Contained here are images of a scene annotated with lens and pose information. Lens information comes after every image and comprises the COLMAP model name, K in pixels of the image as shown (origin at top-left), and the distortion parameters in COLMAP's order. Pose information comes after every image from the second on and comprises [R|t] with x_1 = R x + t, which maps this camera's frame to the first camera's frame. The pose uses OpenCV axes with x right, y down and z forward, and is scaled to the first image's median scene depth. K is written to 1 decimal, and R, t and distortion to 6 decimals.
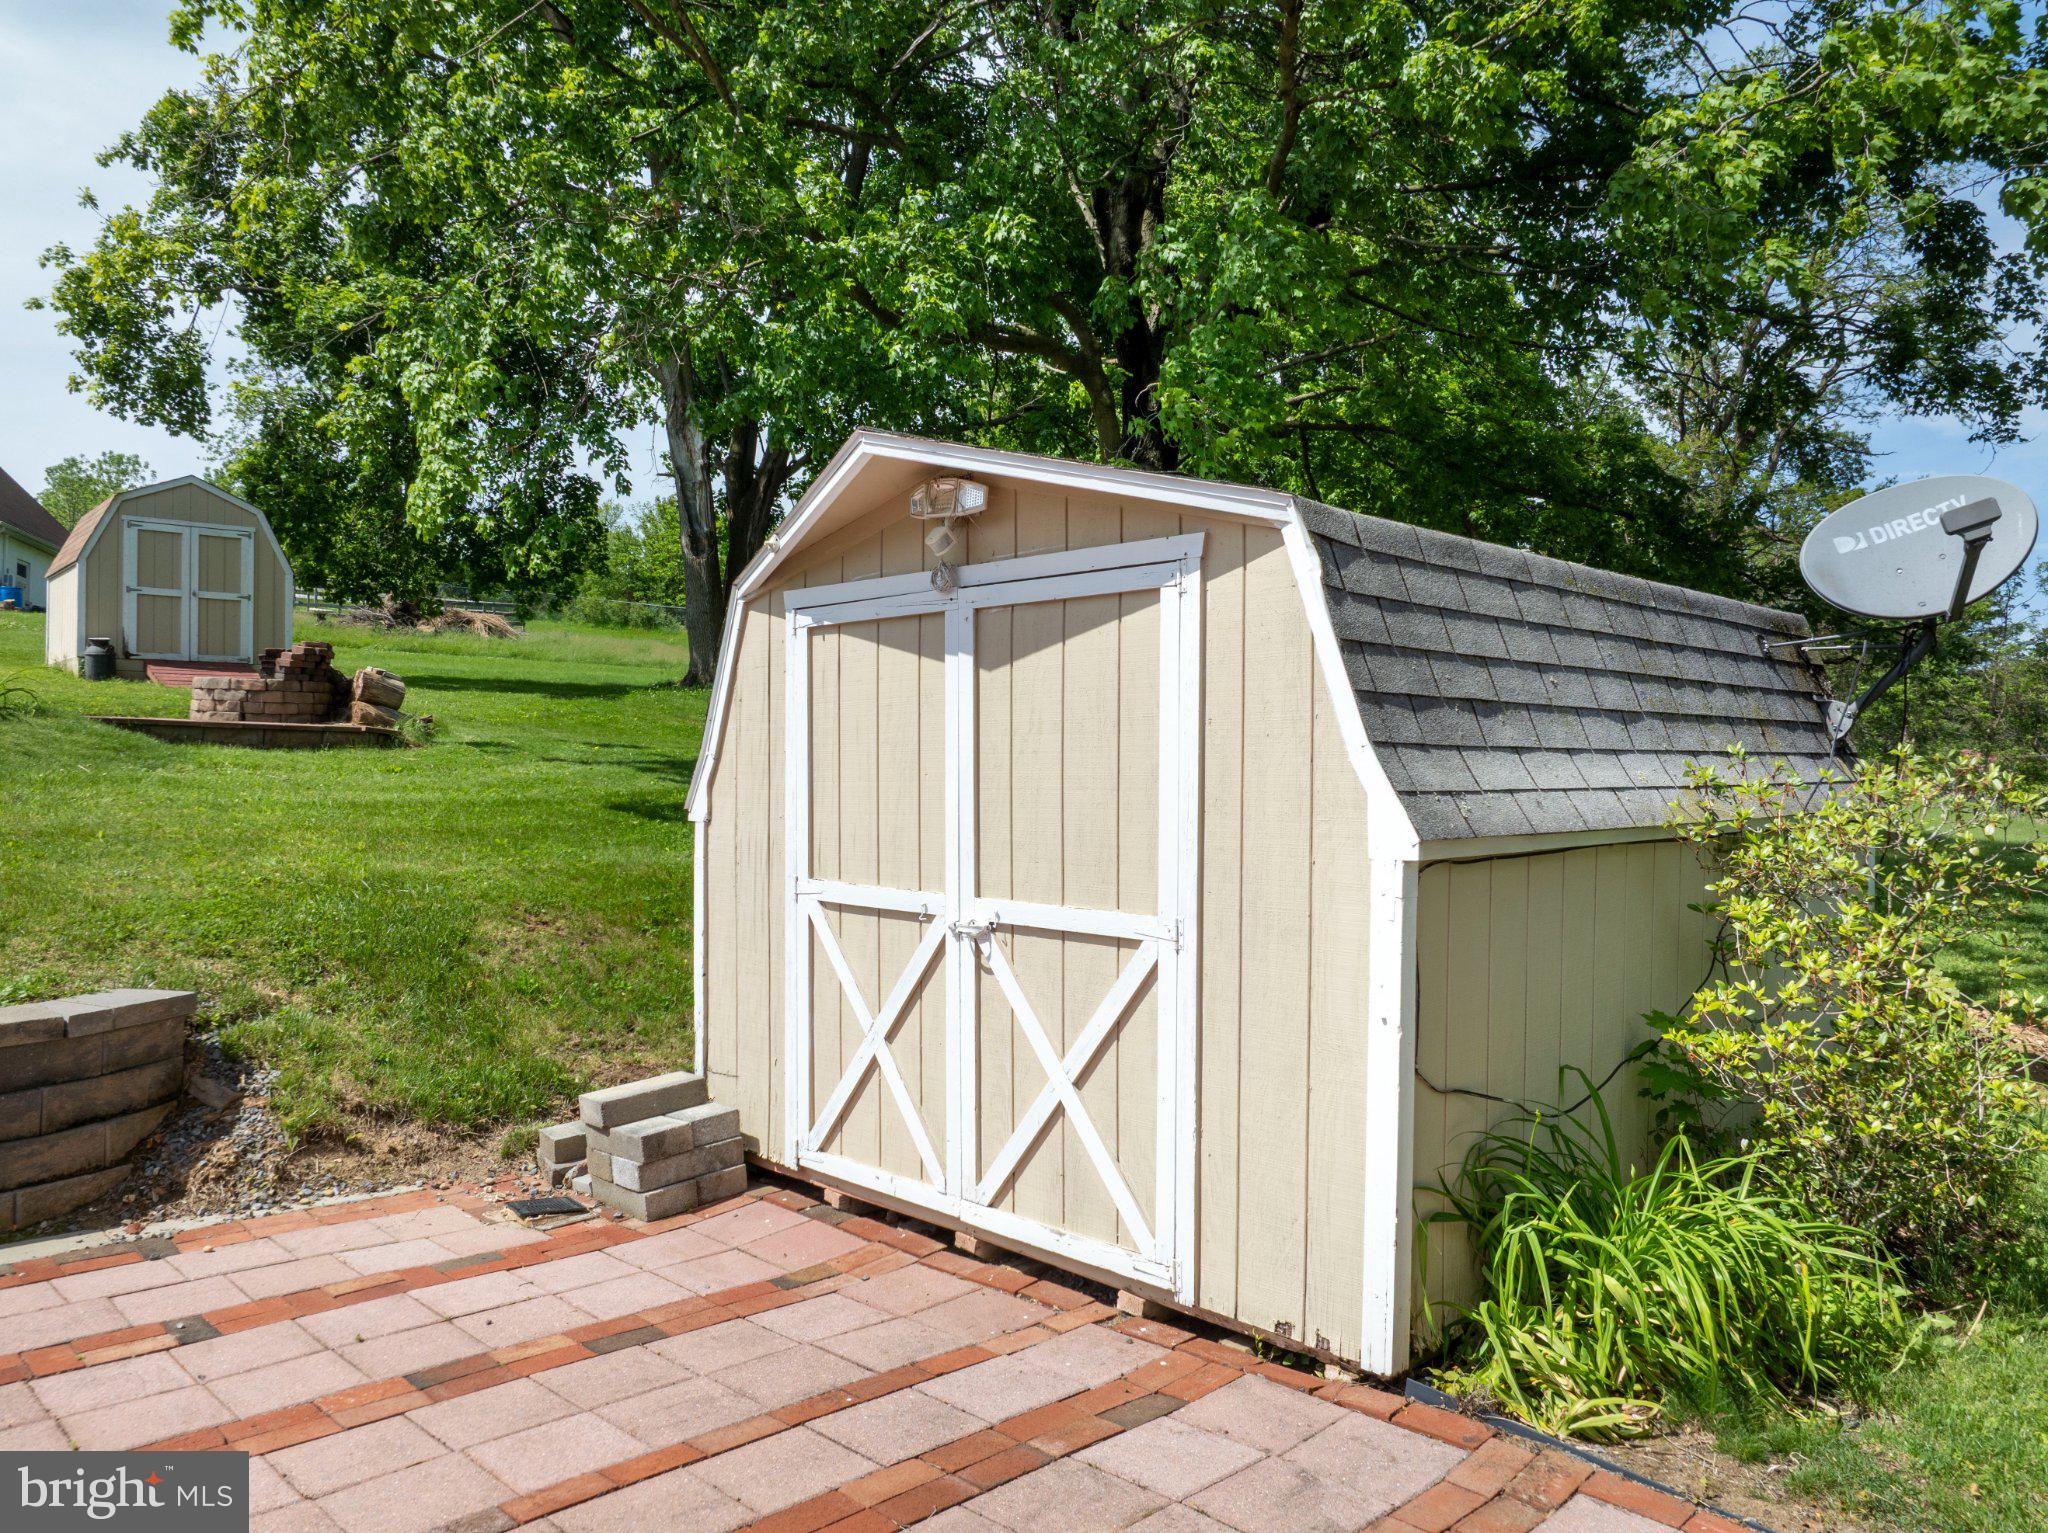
lens RADIAL K [[1432.0, 0, 1031.3], [0, 1432.0, 766.9], [0, 0, 1]] dist [-0.040931, 0.007608]
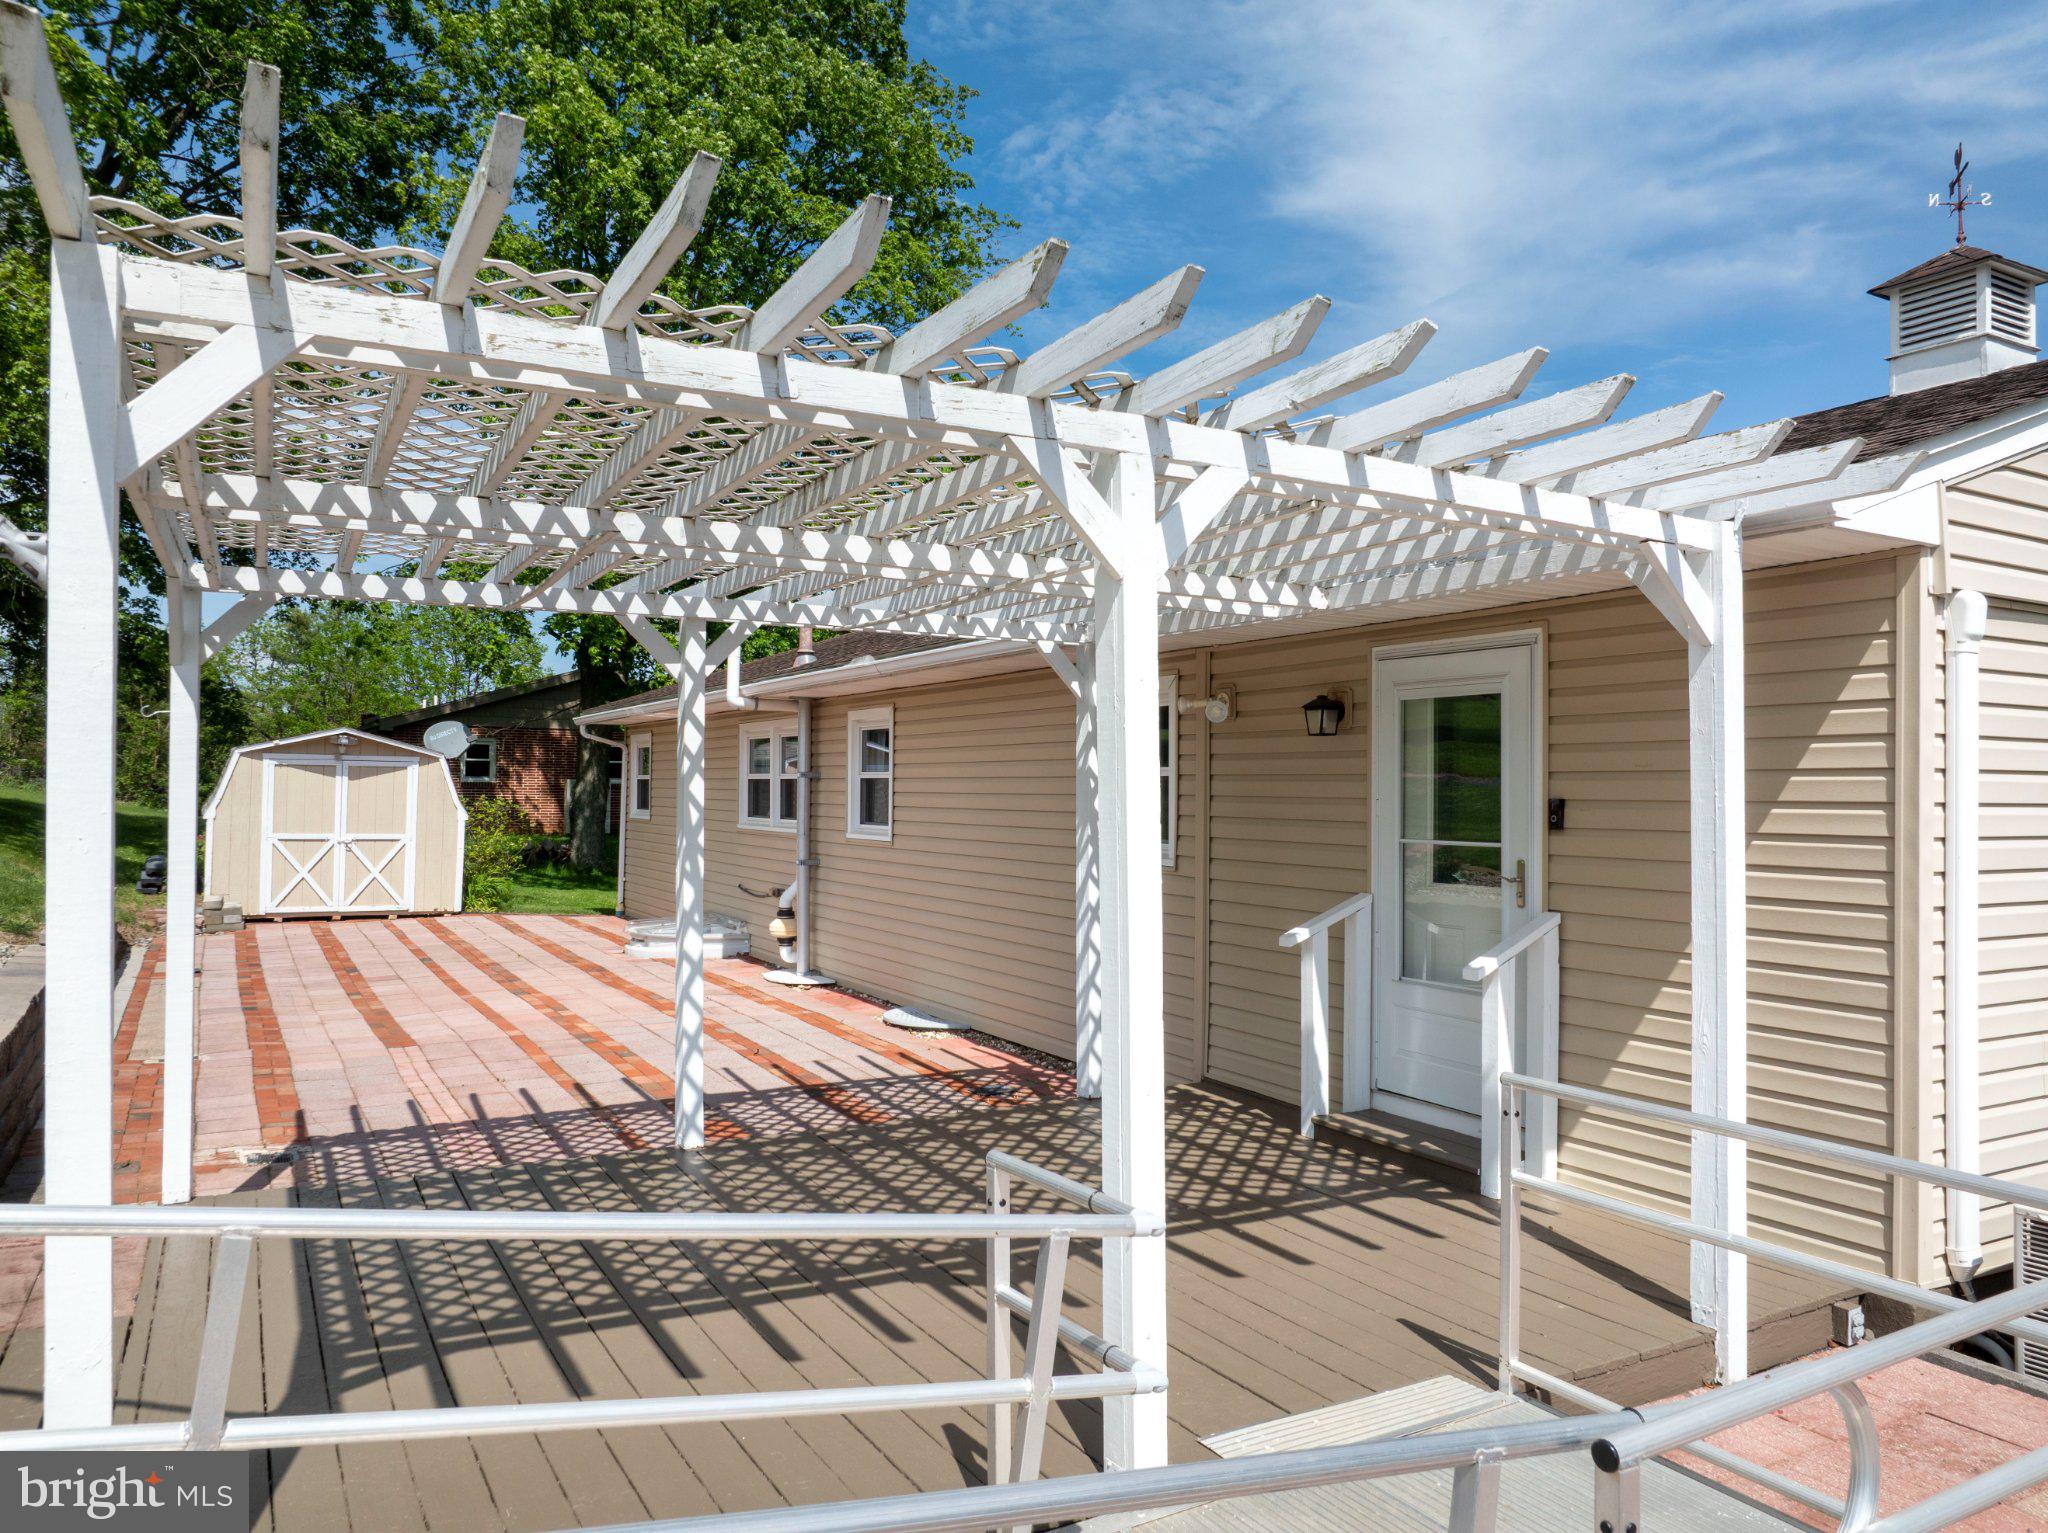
lens RADIAL K [[1432.0, 0, 1031.3], [0, 1432.0, 766.9], [0, 0, 1]] dist [-0.040931, 0.007608]
pose [[0.248912, 0.007525, 0.968497, -3.156829], [-0.020323, 0.999790, -0.002545, -0.119766], [-0.968313, -0.019049, 0.249012, -1.760853]]
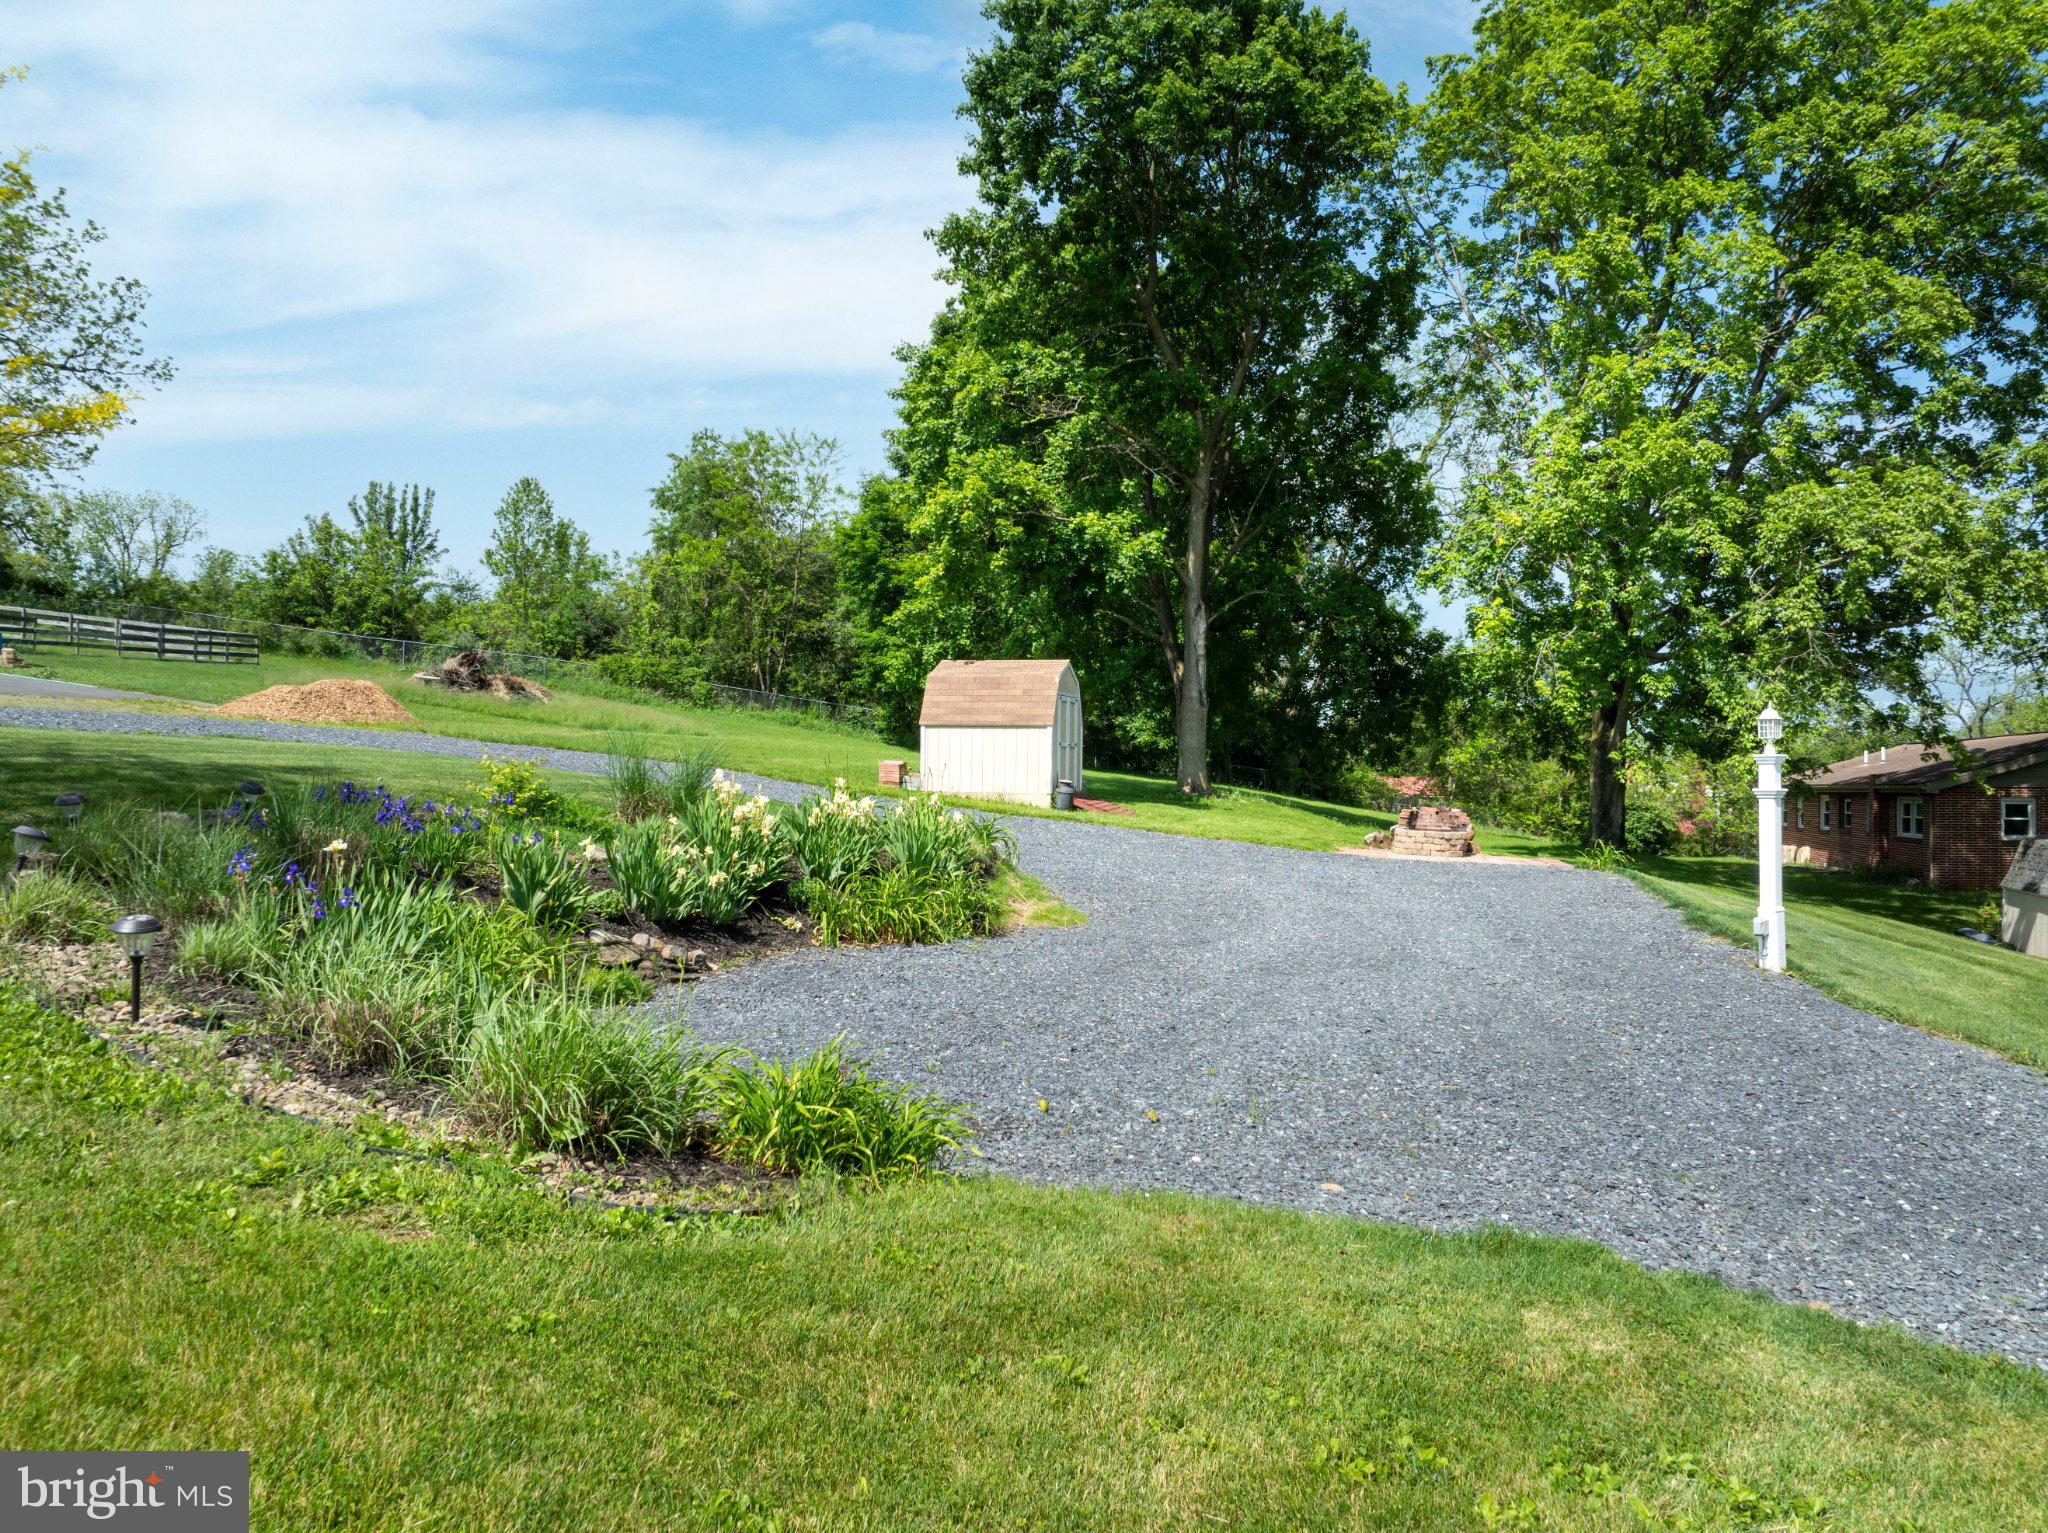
lens RADIAL K [[1432.0, 0, 1031.3], [0, 1432.0, 766.9], [0, 0, 1]] dist [-0.040931, 0.007608]
pose [[0.838423, 0.010215, 0.544925, -5.281307], [-0.008997, 0.999948, -0.004903, -0.351795], [-0.544946, -0.000792, 0.838470, -0.657225]]
